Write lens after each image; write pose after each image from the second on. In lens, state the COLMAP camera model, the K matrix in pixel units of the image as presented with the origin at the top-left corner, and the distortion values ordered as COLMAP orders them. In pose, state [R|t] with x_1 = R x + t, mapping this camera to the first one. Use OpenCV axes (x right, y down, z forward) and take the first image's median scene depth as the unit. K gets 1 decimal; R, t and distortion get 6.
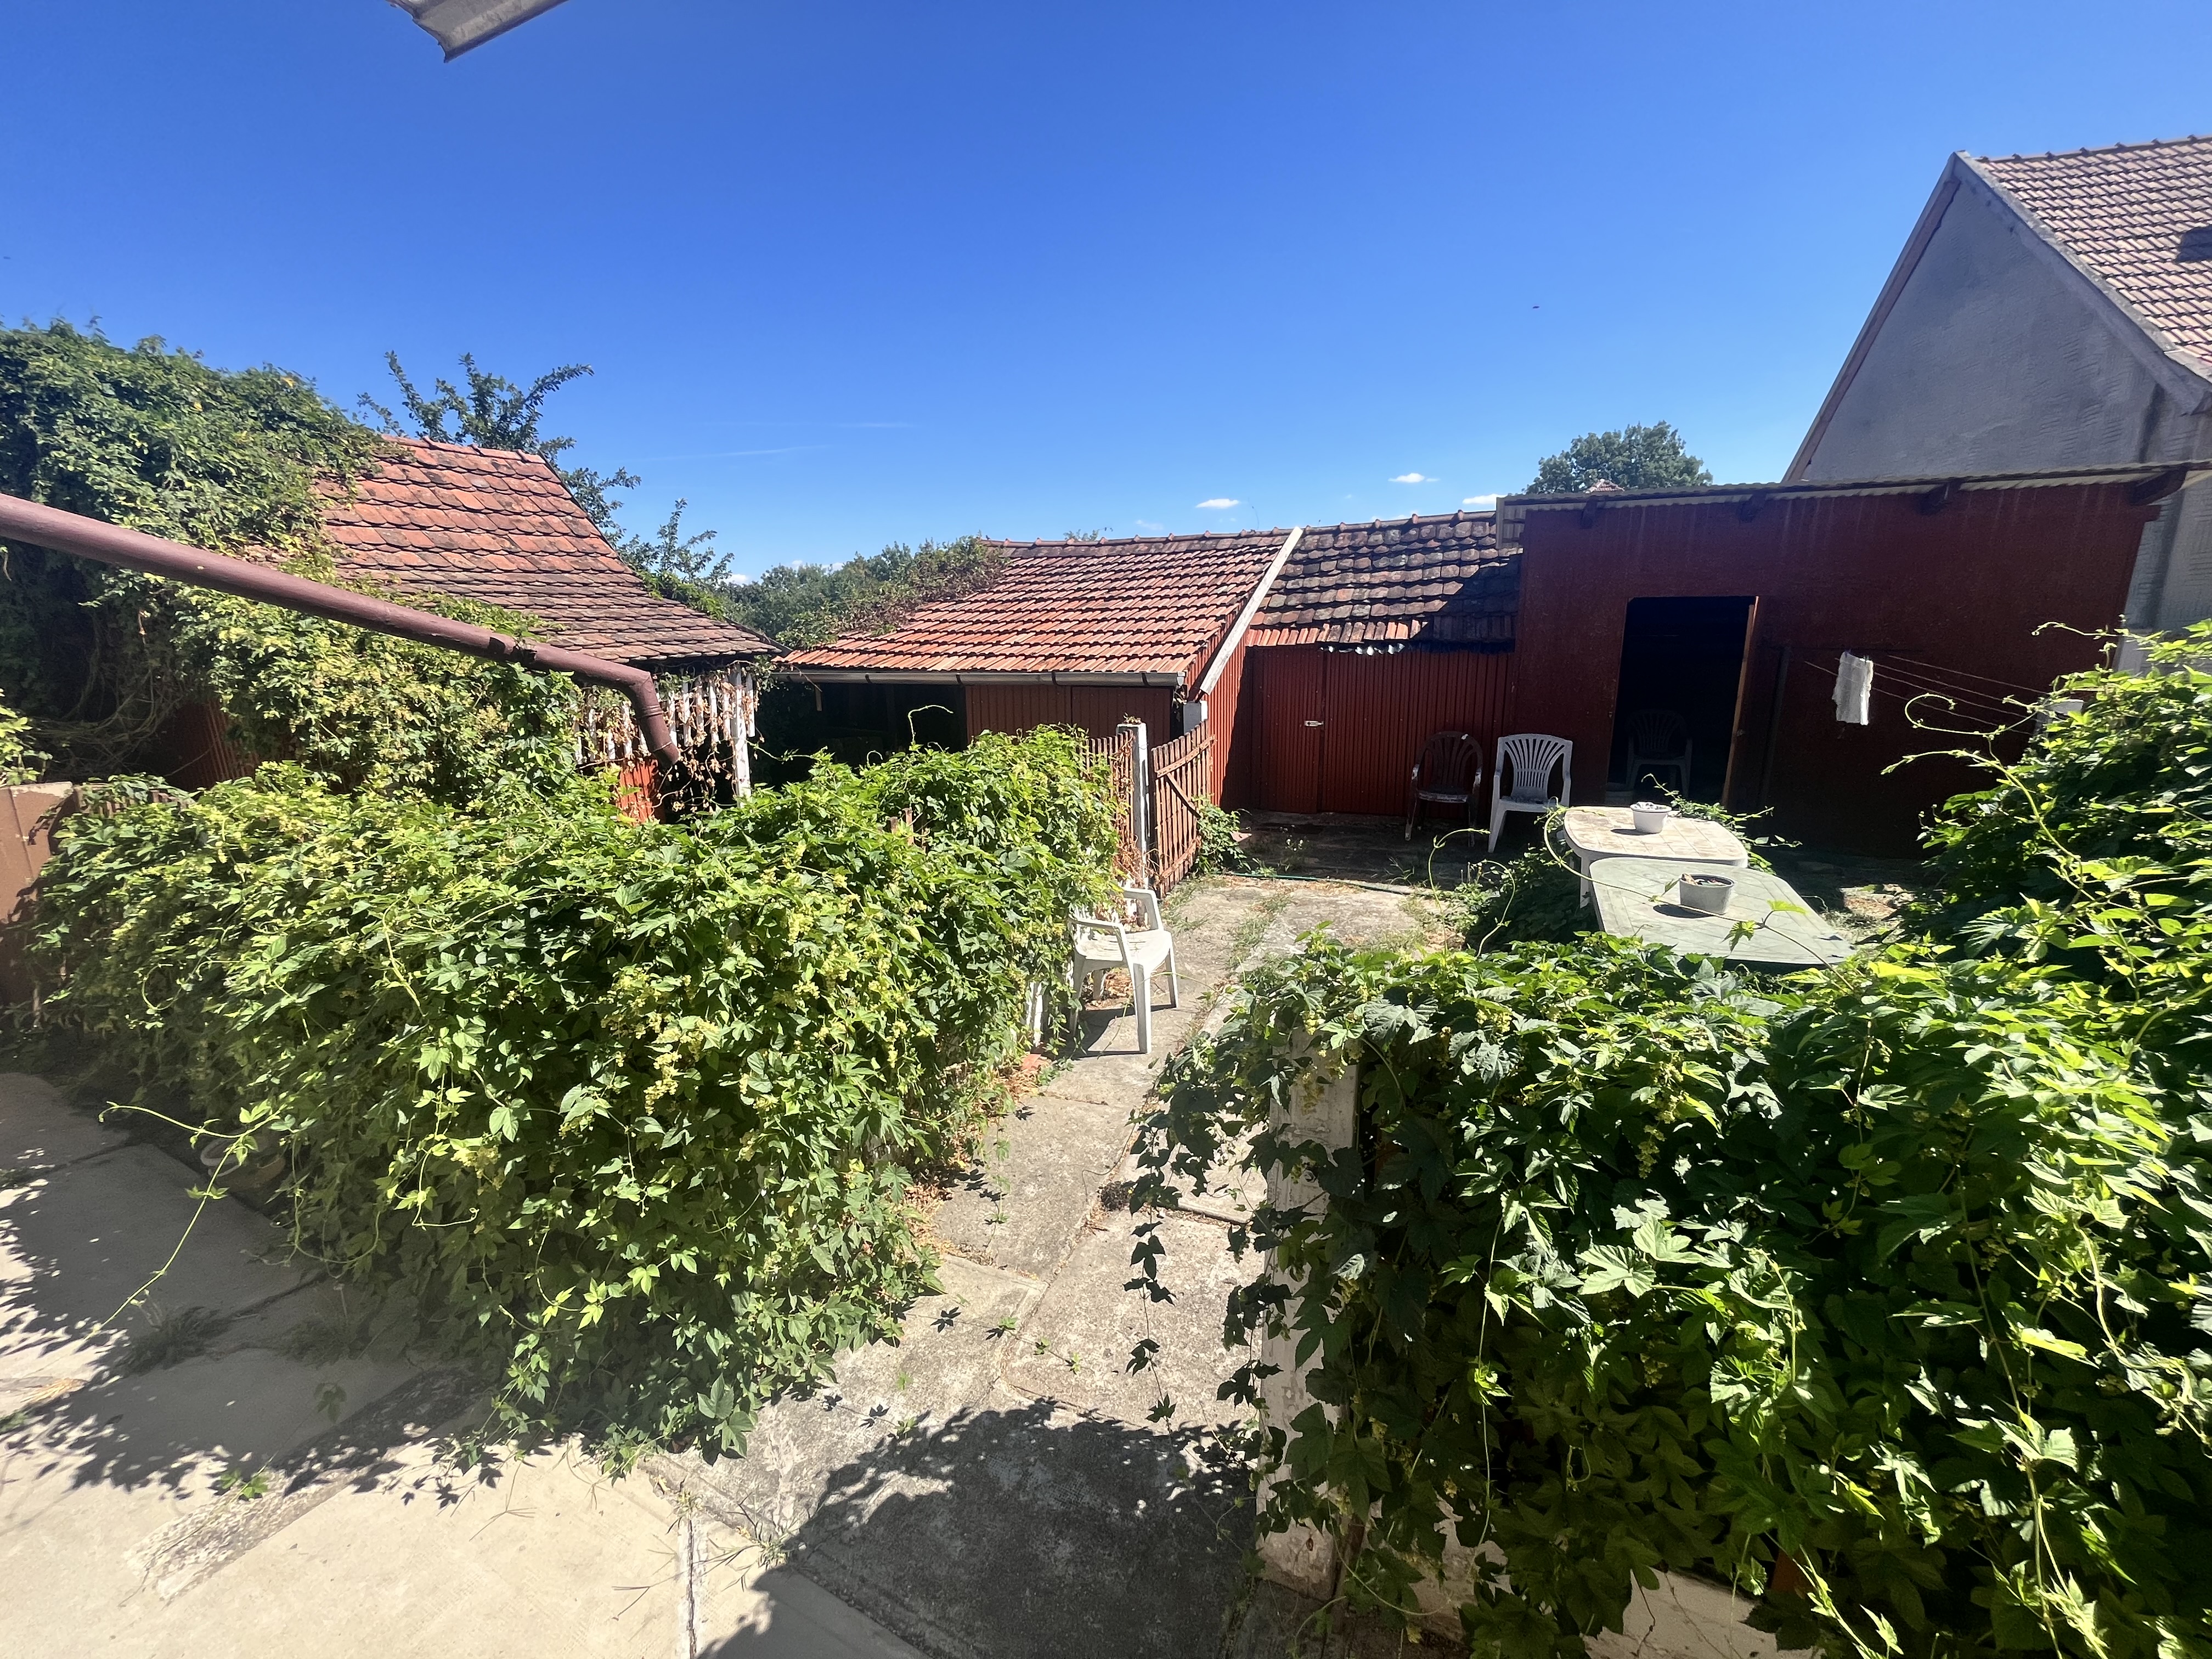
lens RADIAL K [[901.9, 0, 1098.6], [0, 901.9, 834.2], [0, 0, 1]] dist [0.001502, -0.000016]
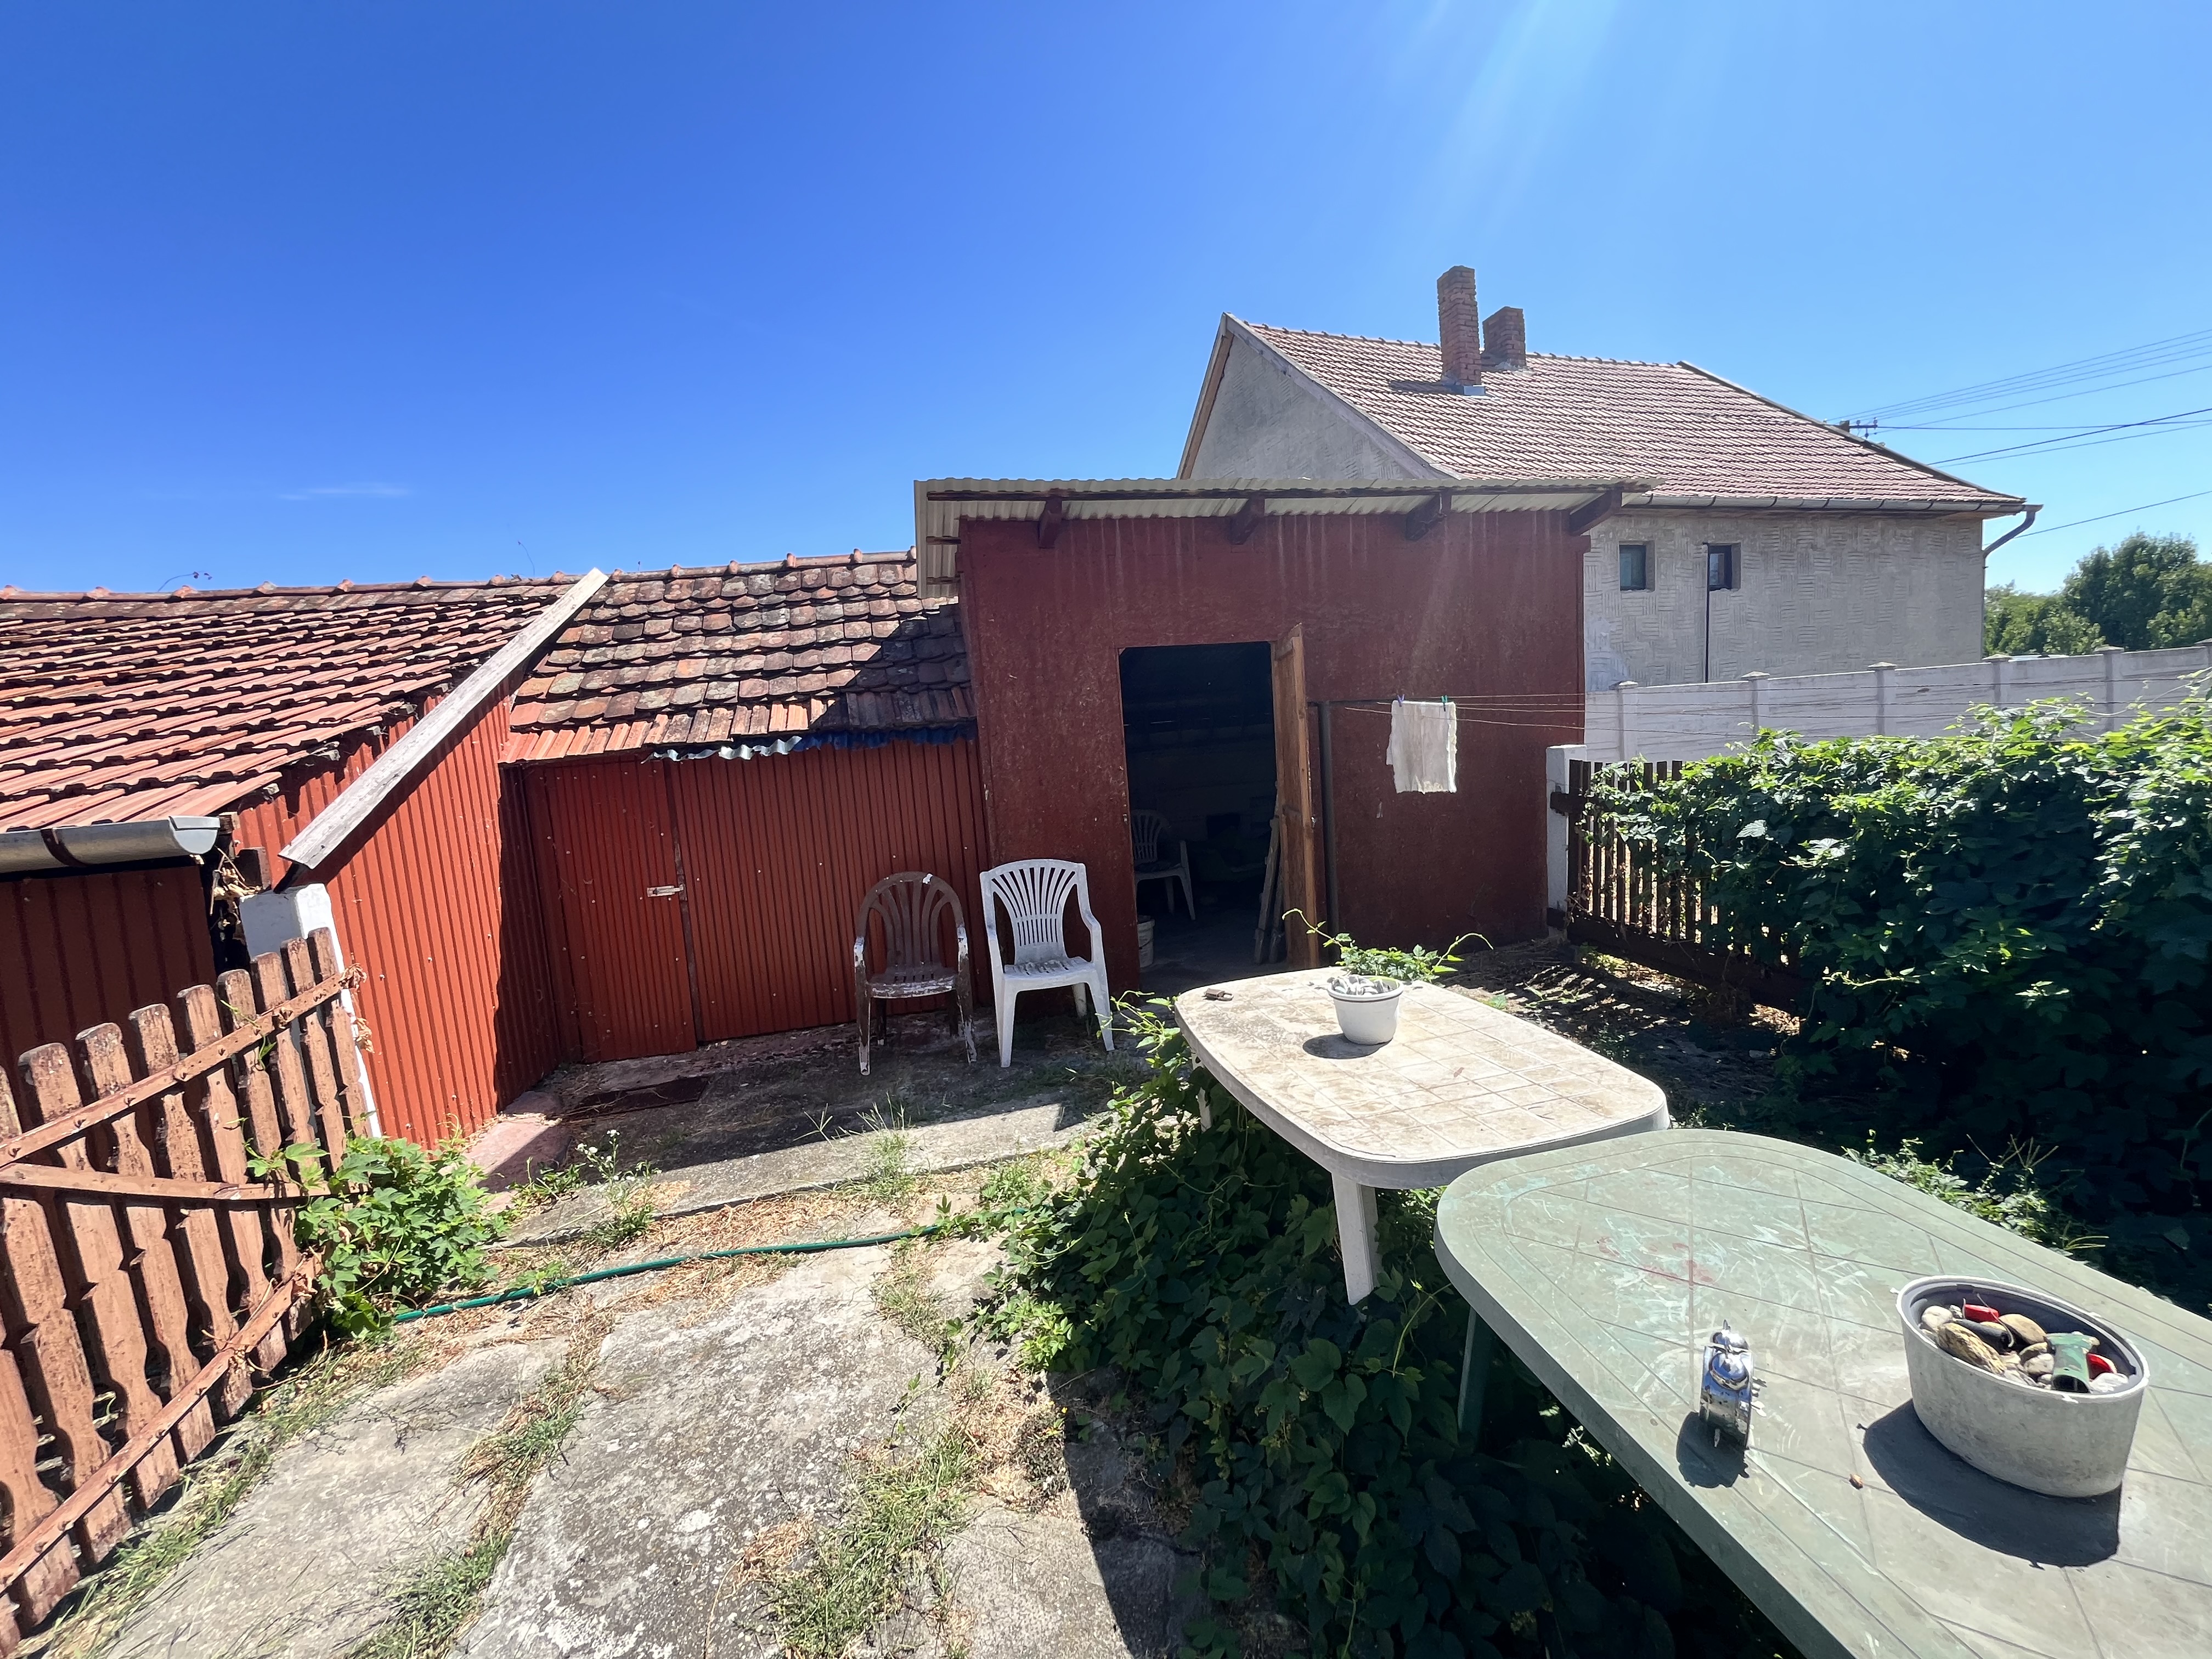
lens RADIAL K [[894.2, 0, 1107.2], [0, 894.2, 822.2], [0, 0, 1]] dist [0.001605, 0.000286]
pose [[0.804617, -0.098966, 0.585488, 0.144173], [0.196948, 0.974677, -0.105909, -0.053708], [-0.560181, 0.200527, 0.803733, 0.411591]]
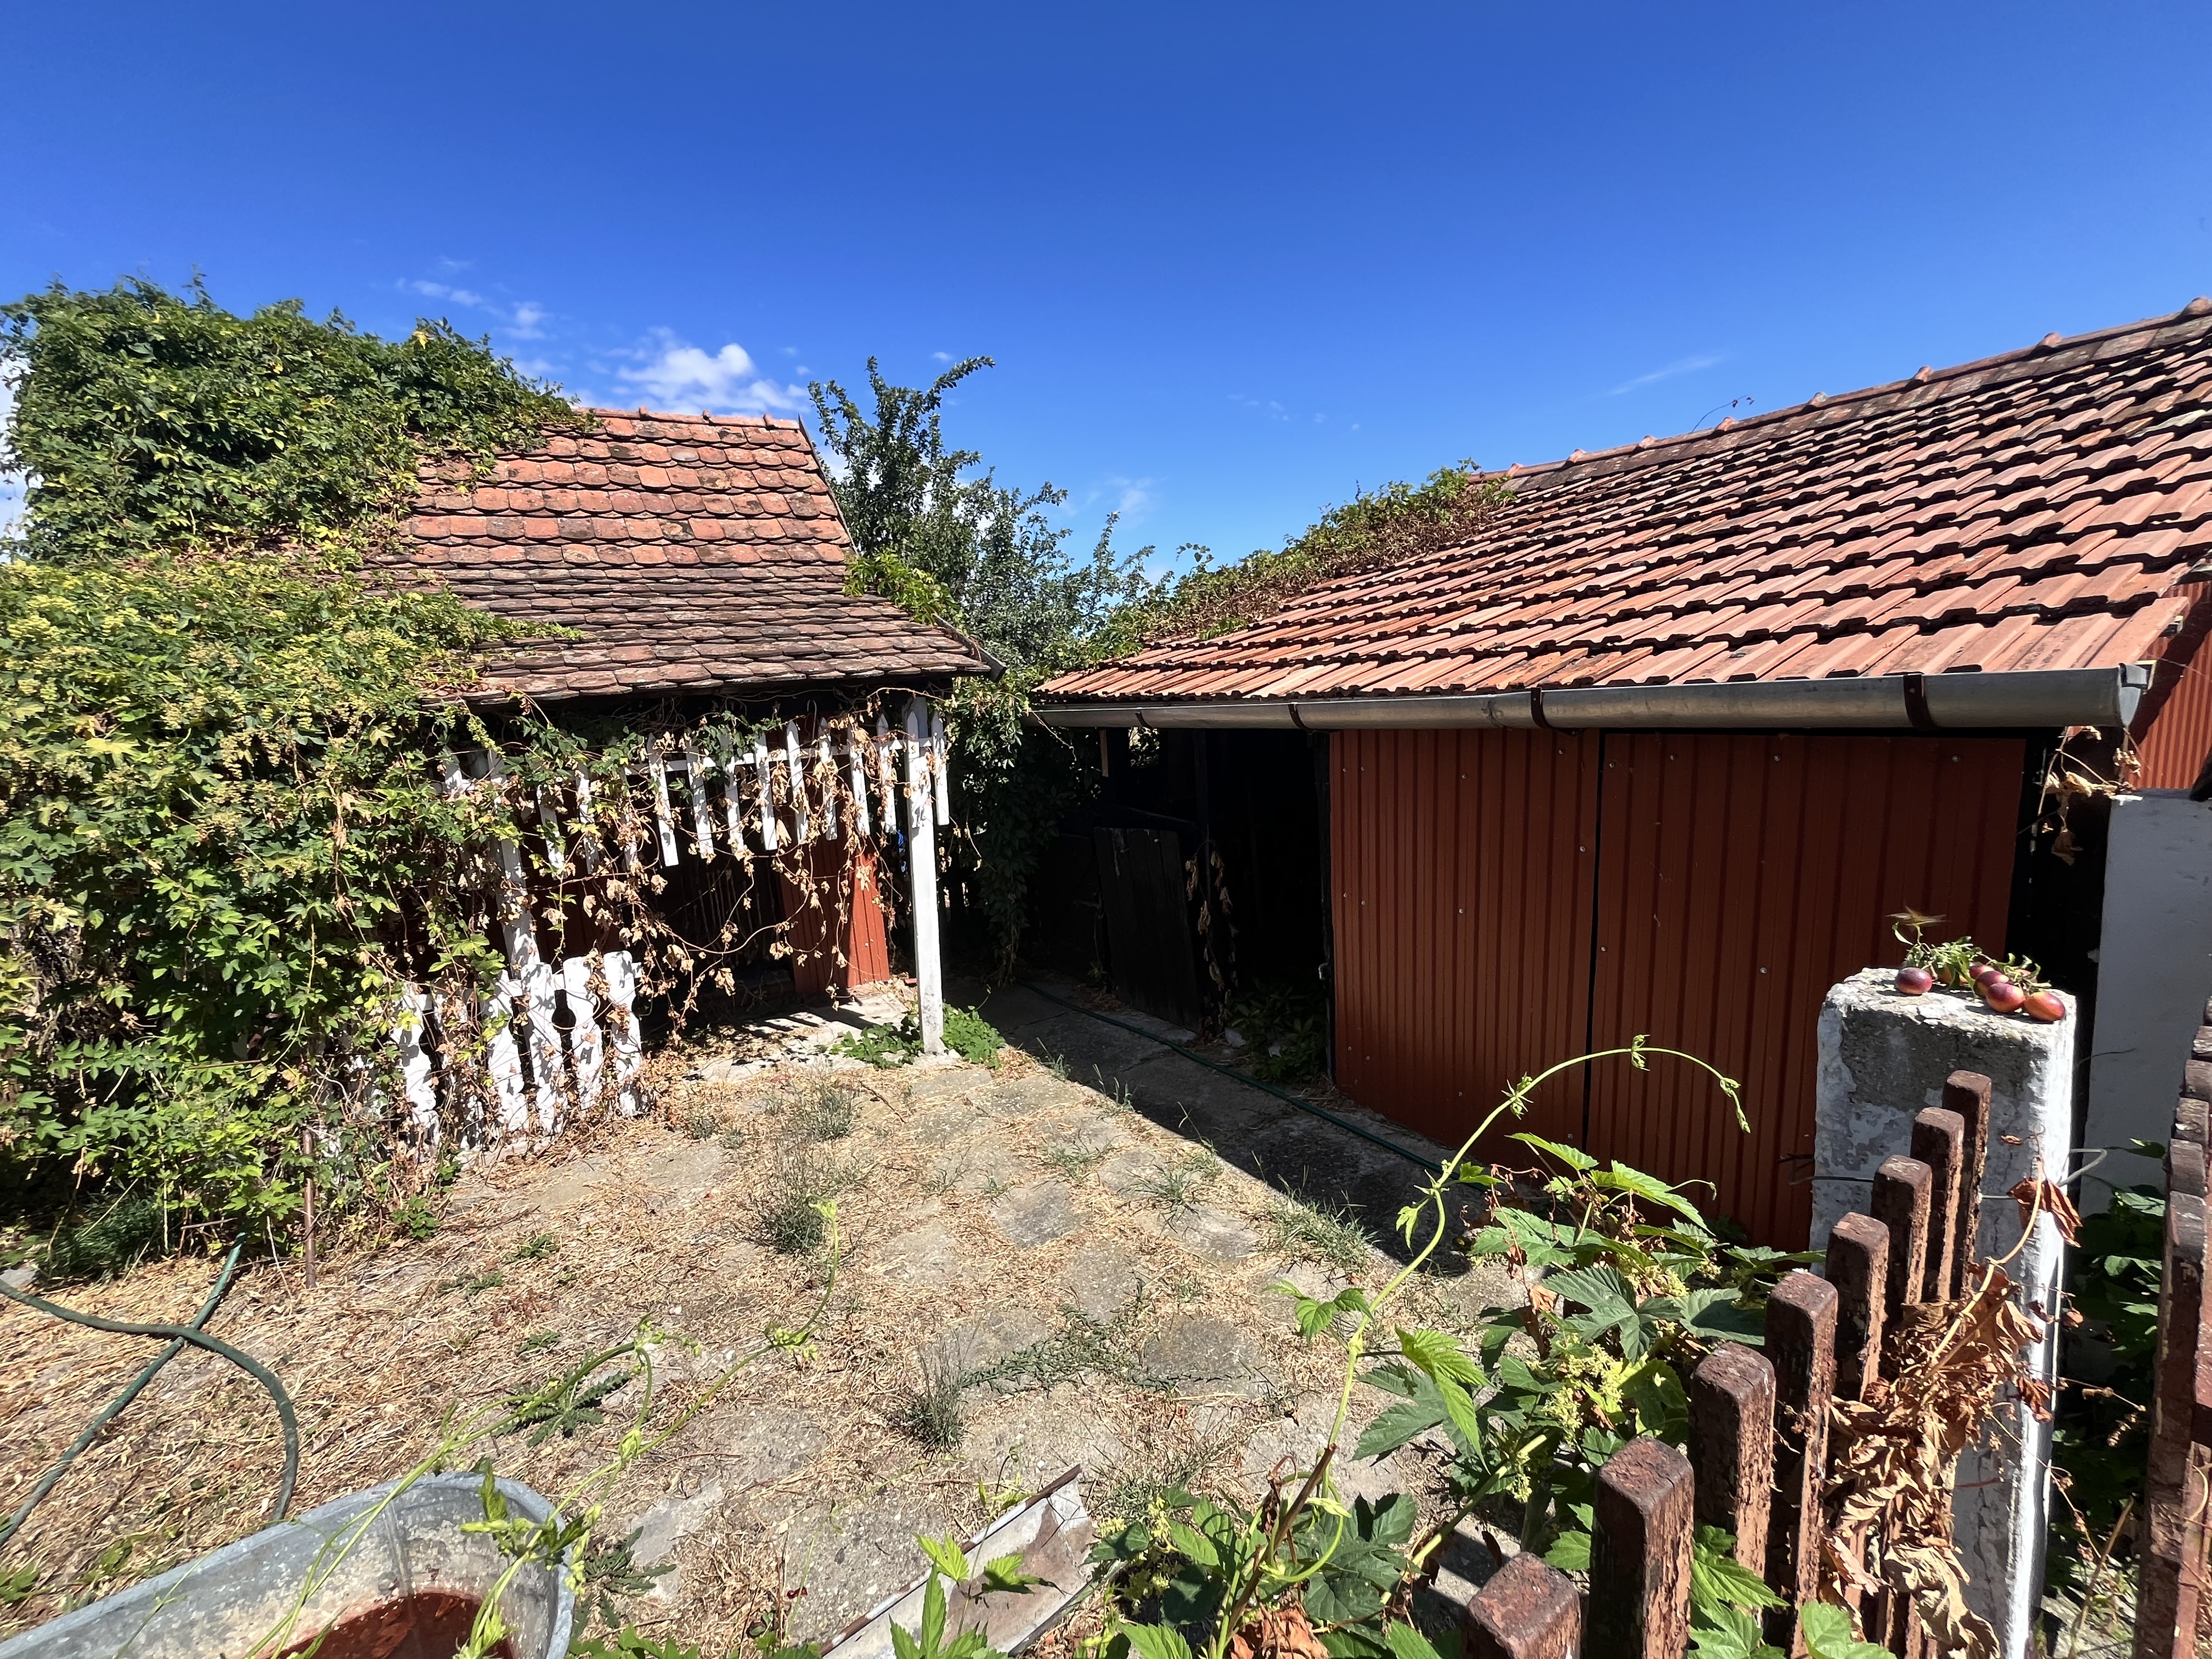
lens RADIAL K [[901.9, 0, 1098.6], [0, 901.9, 834.2], [0, 0, 1]] dist [0.001502, -0.000016]
pose [[0.836343, 0.054814, -0.545459, -0.000969], [-0.079906, 0.996551, -0.022374, -0.090580], [0.542352, 0.062298, 0.837838, 0.543848]]
